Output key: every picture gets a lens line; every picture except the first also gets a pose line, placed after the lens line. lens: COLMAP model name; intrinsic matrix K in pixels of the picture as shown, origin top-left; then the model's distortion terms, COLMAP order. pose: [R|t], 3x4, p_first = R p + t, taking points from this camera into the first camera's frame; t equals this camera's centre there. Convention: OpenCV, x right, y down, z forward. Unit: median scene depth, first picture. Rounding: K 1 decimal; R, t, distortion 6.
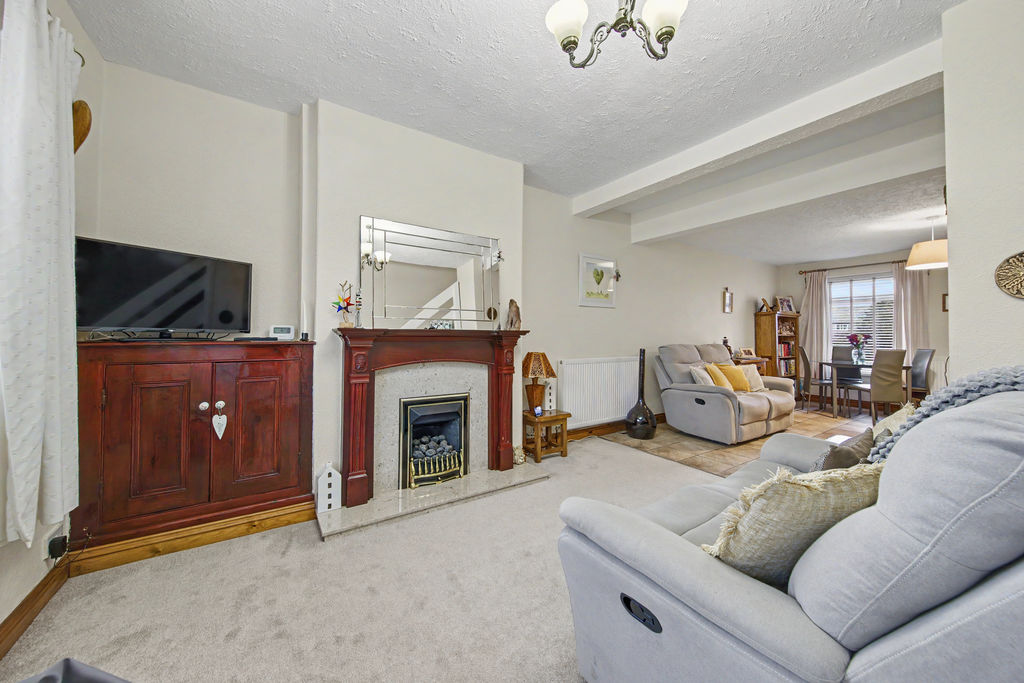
lens RADIAL K [[364.1, 0, 513.7], [0, 364.1, 337.7], [0, 0, 1]] dist [0.001211, 0.000050]
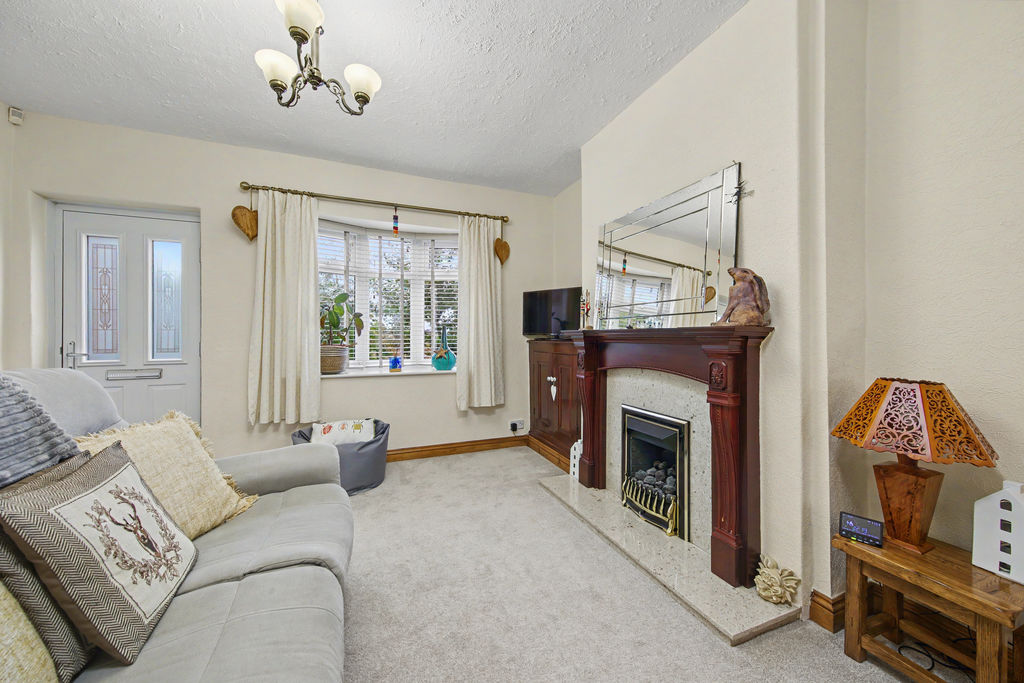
lens RADIAL K [[366.5, 0, 504.9], [0, 366.5, 335.9], [0, 0, 1]] dist [0.004953, 0.000192]
pose [[-0.222657, -0.002925, -0.974892, 0.620491], [0.008183, 0.999955, -0.004869, -0.005835], [0.974862, -0.009062, -0.222623, 0.830784]]
